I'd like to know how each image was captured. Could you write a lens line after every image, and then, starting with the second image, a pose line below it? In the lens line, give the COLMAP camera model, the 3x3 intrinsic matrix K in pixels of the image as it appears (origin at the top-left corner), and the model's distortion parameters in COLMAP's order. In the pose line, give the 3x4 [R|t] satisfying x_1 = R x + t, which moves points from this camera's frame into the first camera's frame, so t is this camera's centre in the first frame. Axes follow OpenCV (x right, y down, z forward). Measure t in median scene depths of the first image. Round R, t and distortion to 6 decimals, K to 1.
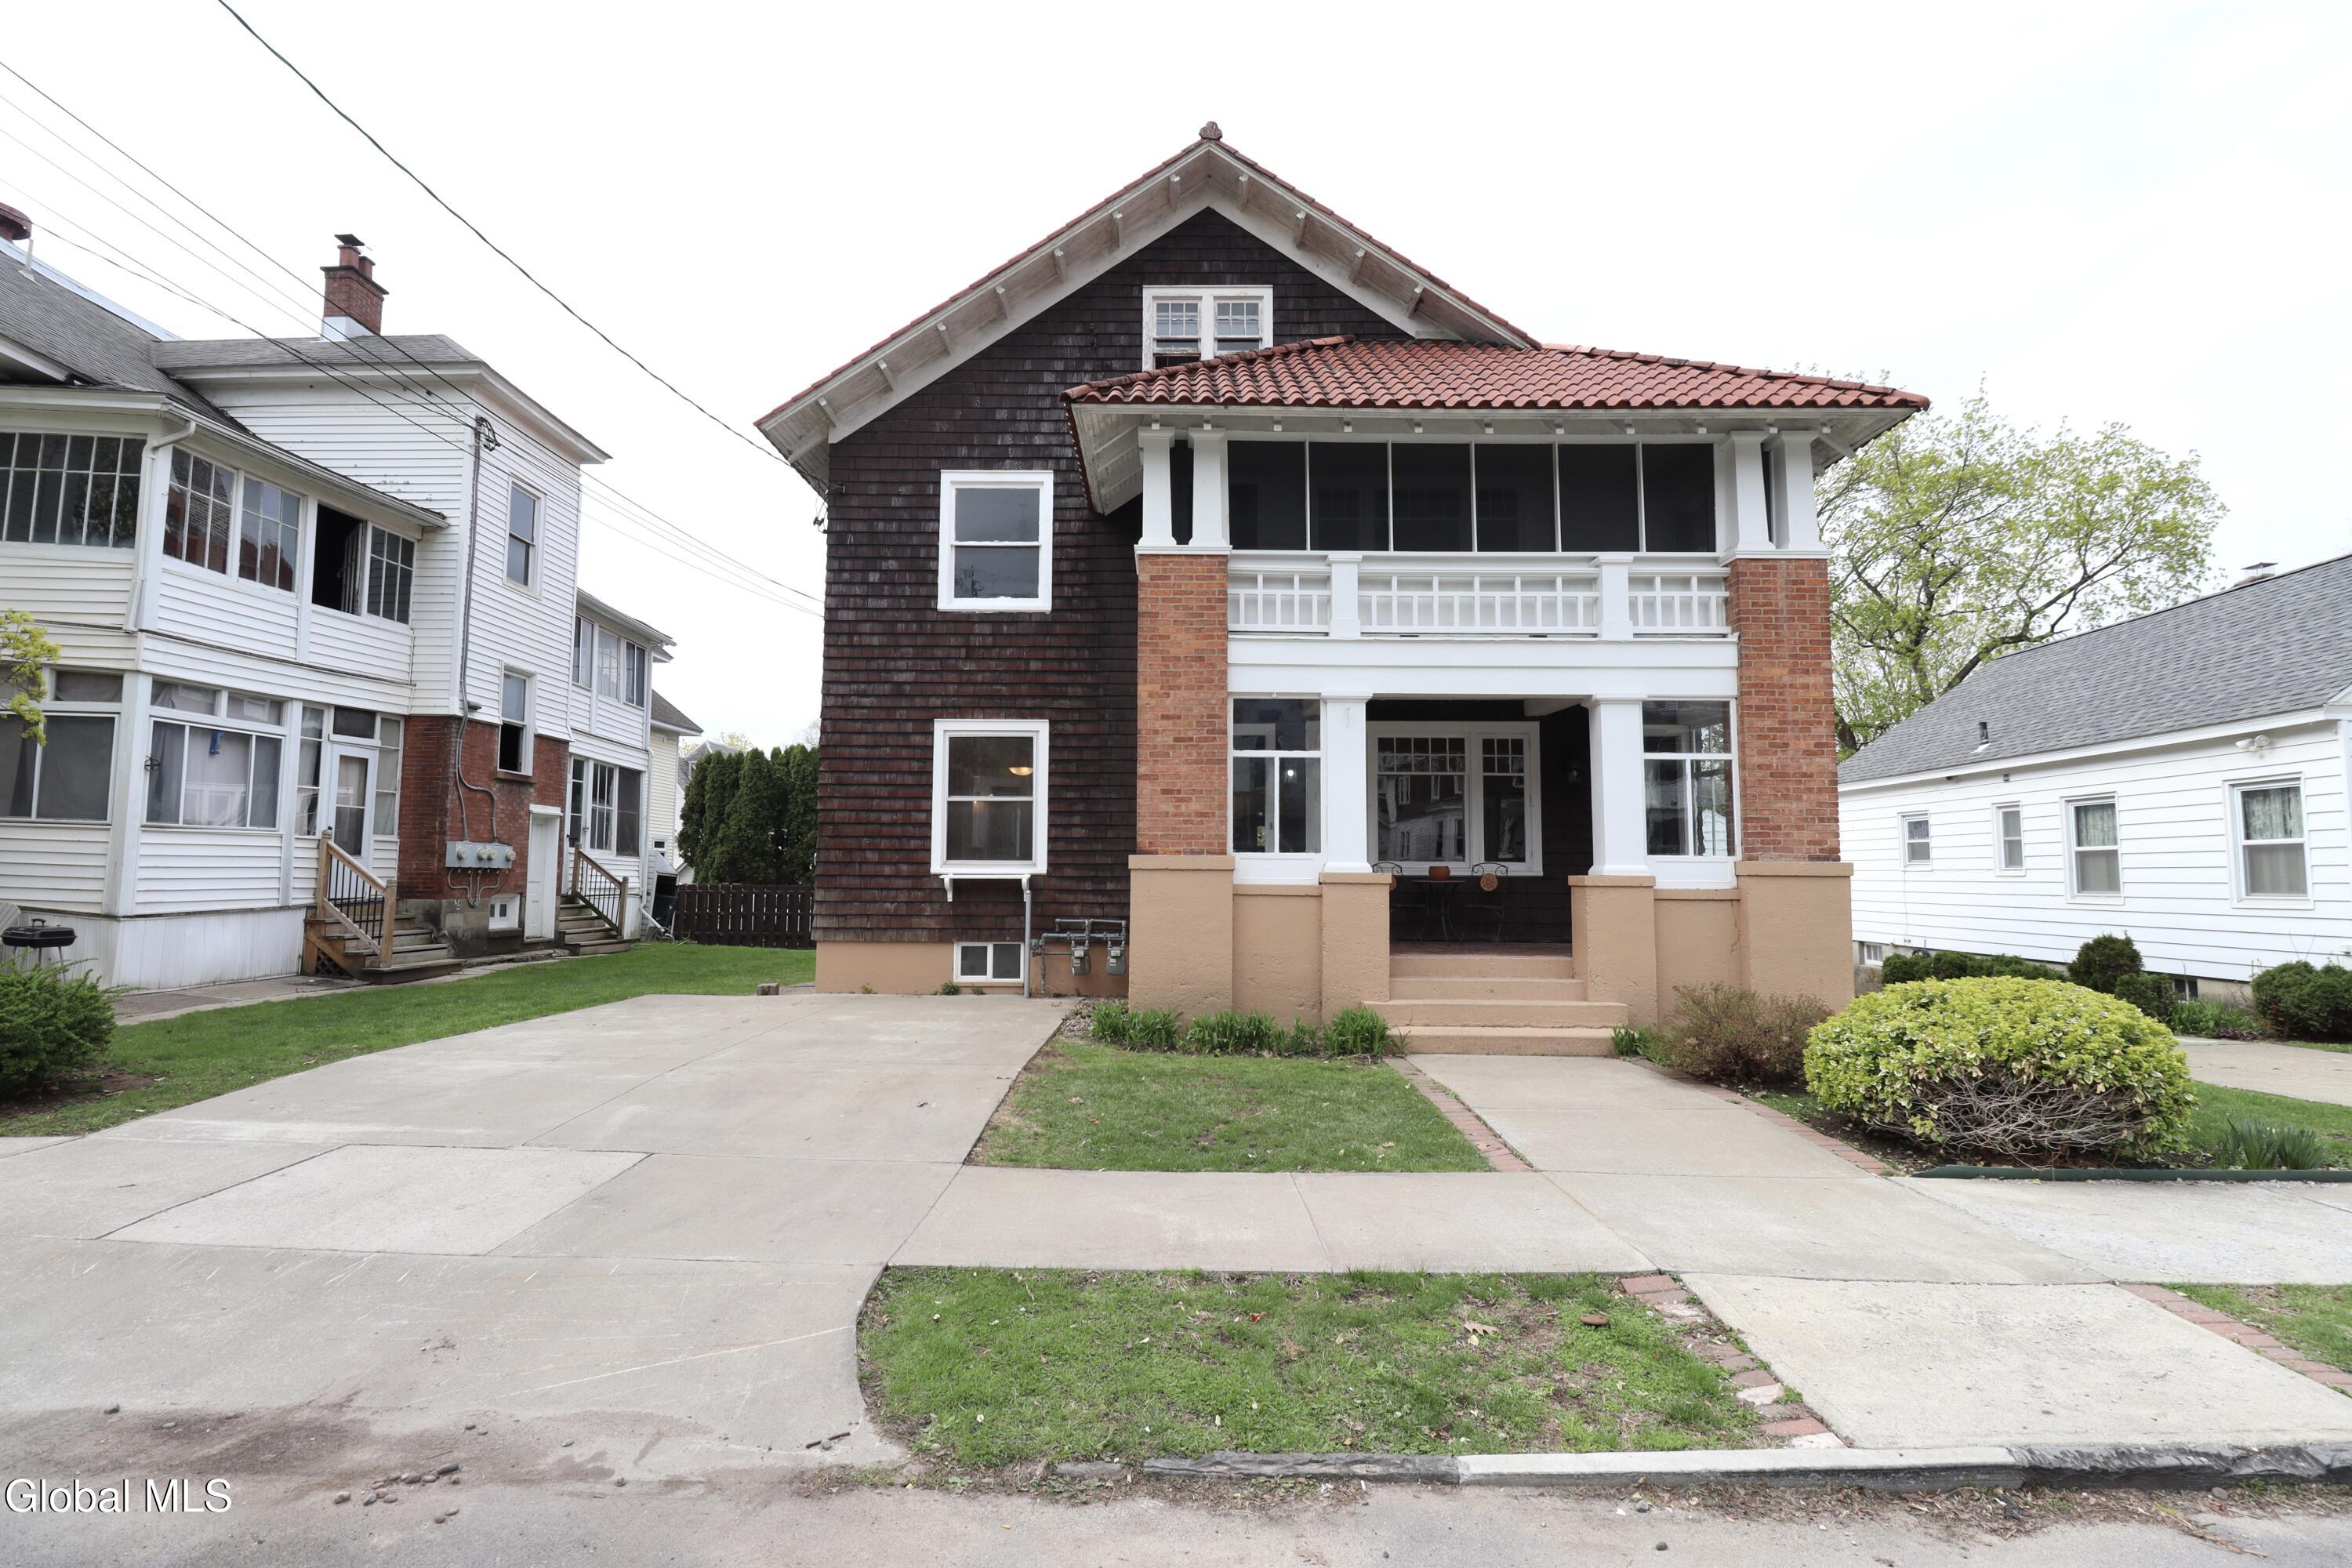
lens RADIAL K [[1088.0, 0, 1177.1], [0, 1088.0, 786.6], [0, 0, 1]] dist [0.001772, -0.014249]
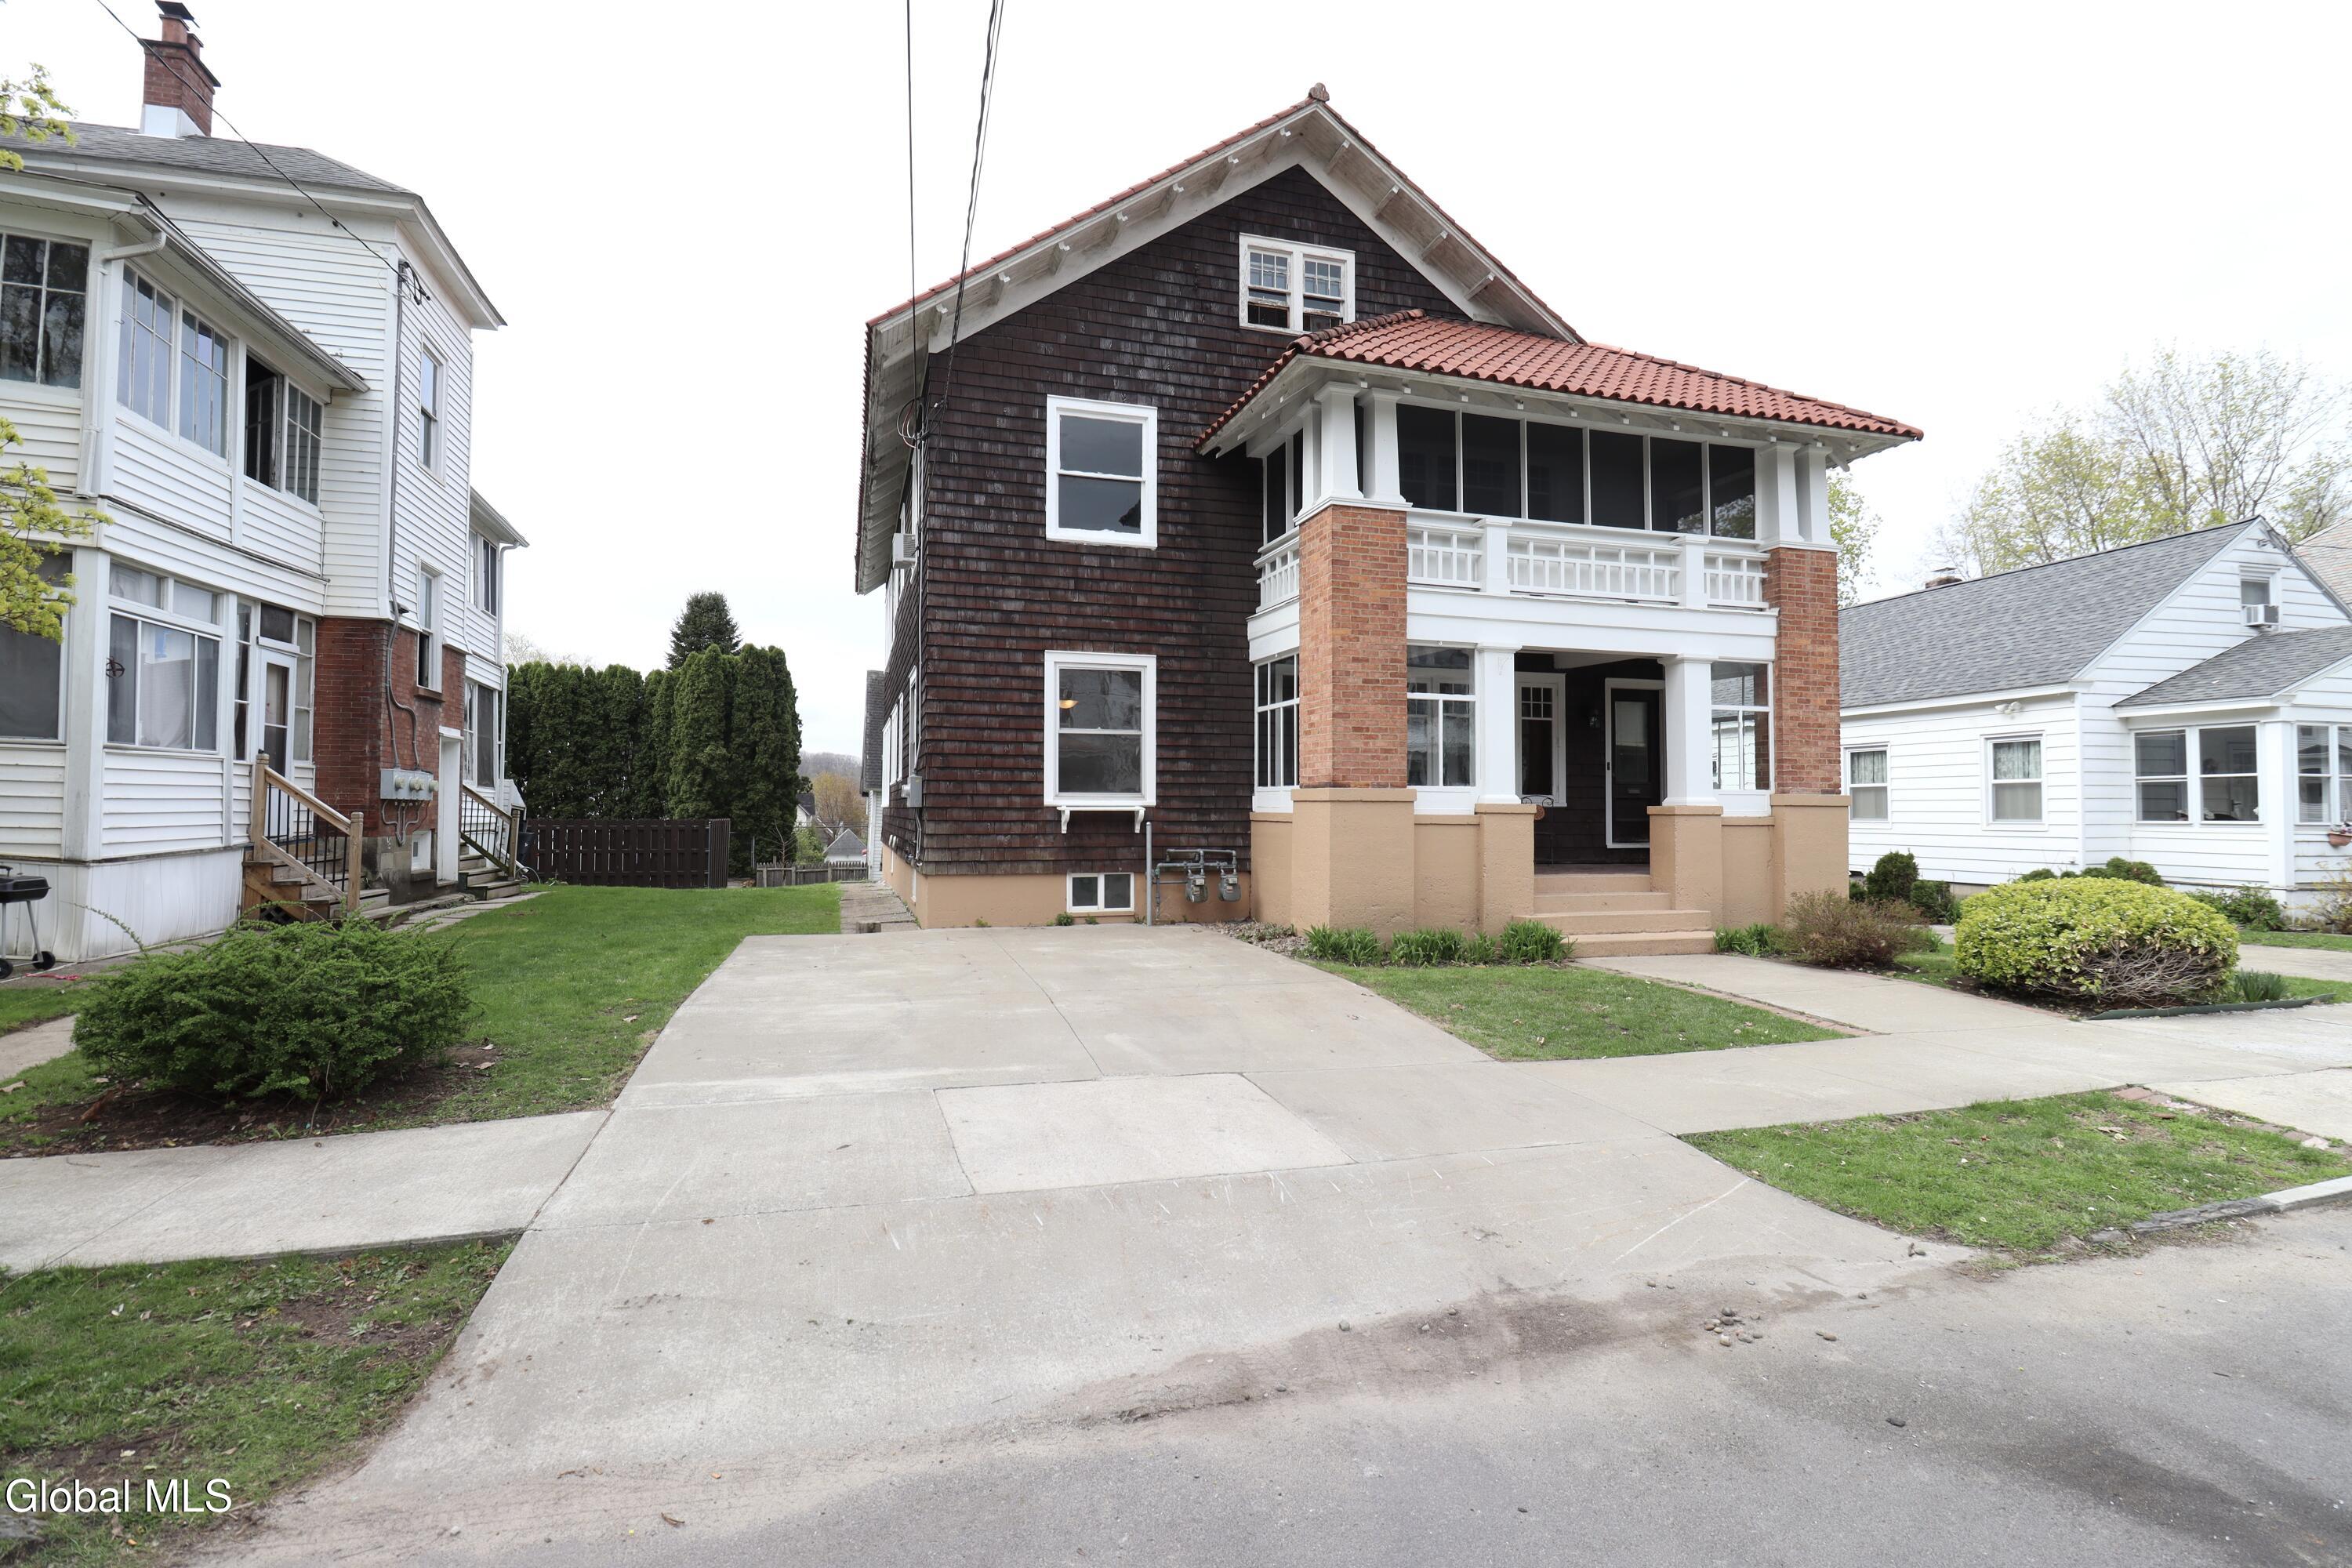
lens RADIAL K [[1088.0, 0, 1124.0], [0, 1088.0, 777.8], [0, 0, 1]] dist [0.001772, -0.014249]
pose [[0.956689, 0.006101, 0.291049, -0.448774], [-0.021665, 0.998500, 0.050282, 0.002972], [-0.290305, -0.054410, 0.955386, 0.026953]]
